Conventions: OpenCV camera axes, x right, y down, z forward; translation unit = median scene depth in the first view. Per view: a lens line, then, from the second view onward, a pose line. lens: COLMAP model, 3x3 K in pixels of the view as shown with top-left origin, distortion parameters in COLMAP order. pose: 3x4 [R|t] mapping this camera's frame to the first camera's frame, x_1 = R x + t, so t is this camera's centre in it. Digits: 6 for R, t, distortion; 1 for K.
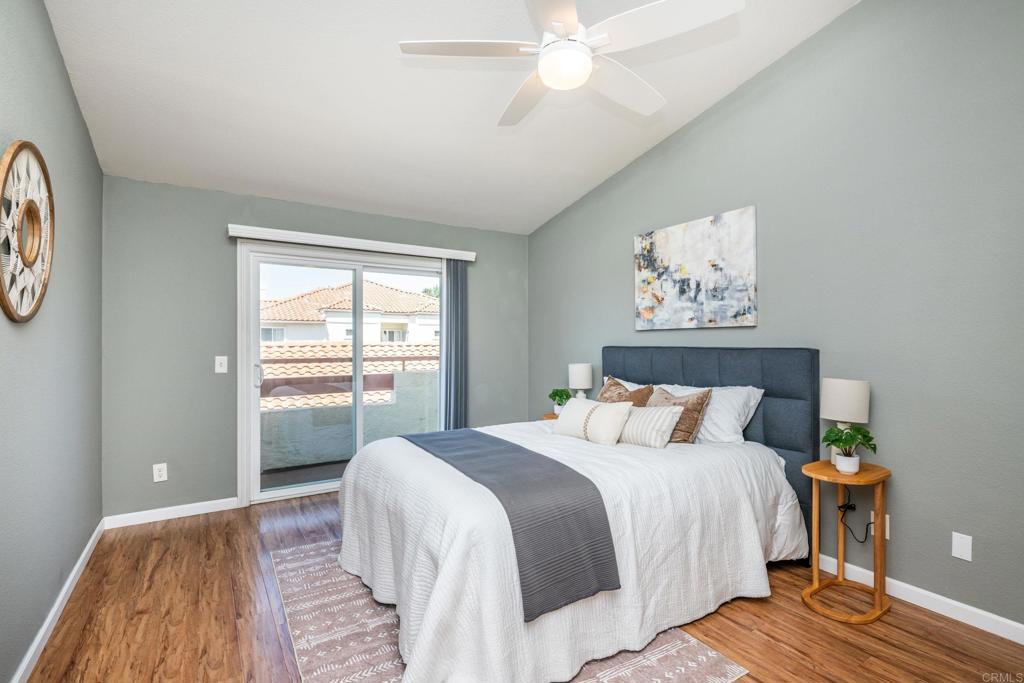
lens RADIAL K [[482.1, 0, 512.0], [0, 482.1, 341.5], [0, 0, 1]] dist [-0.000235, -0.000079]
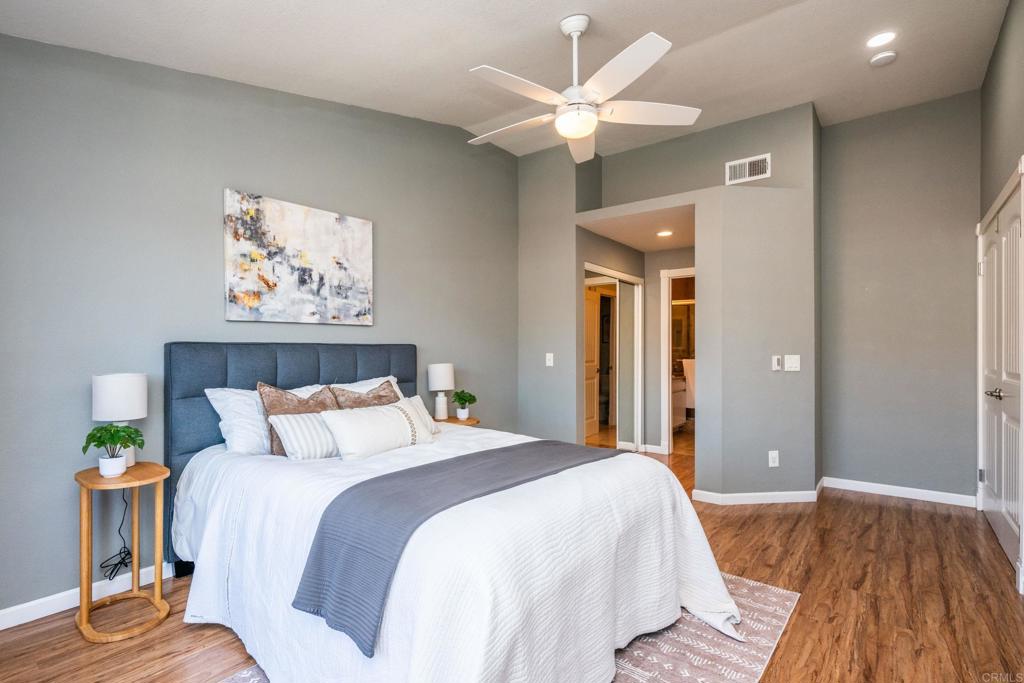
lens RADIAL K [[482.1, 0, 512.0], [0, 482.1, 341.5], [0, 0, 1]] dist [-0.000235, -0.000079]
pose [[-0.317690, 0.009772, 0.948144, -0.627705], [-0.005686, 0.999909, -0.012211, 0.016612], [-0.948178, -0.009271, -0.317606, 0.932333]]
